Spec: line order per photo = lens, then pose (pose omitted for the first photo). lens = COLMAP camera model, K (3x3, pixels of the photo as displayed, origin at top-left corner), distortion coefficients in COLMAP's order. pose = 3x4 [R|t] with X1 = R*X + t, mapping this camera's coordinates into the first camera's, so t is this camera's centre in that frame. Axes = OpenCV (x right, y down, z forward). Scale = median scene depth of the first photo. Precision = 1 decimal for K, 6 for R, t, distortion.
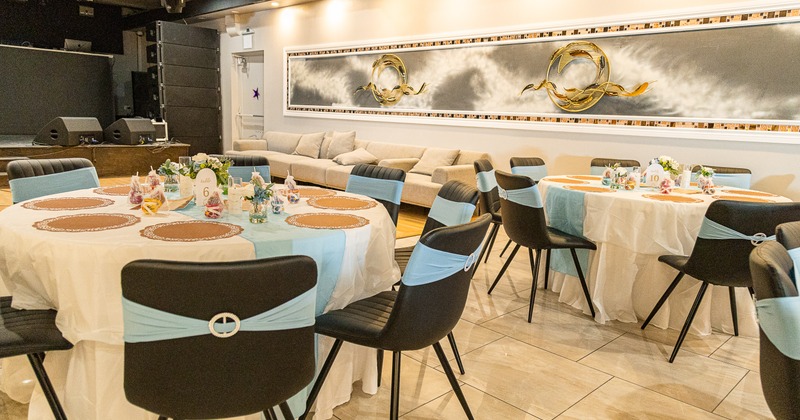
lens RADIAL K [[544.7, 0, 397.1], [0, 544.7, 215.9], [0, 0, 1]] dist [0.029379, -0.001290]
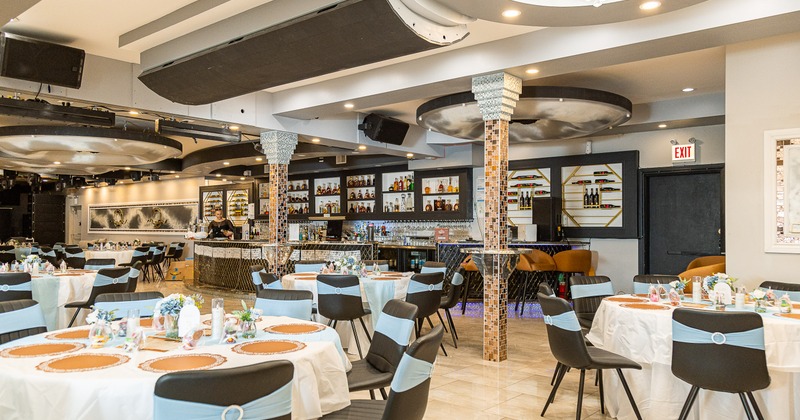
lens RADIAL K [[589.1, 0, 401.8], [0, 589.1, 216.1], [0, 0, 1]] dist [0.025157, 0.003590]
pose [[0.995848, -0.033907, 0.084486, 1.133927], [0.050493, 0.977941, -0.202689, 0.399426], [-0.075750, 0.206113, 0.975592, -1.944595]]
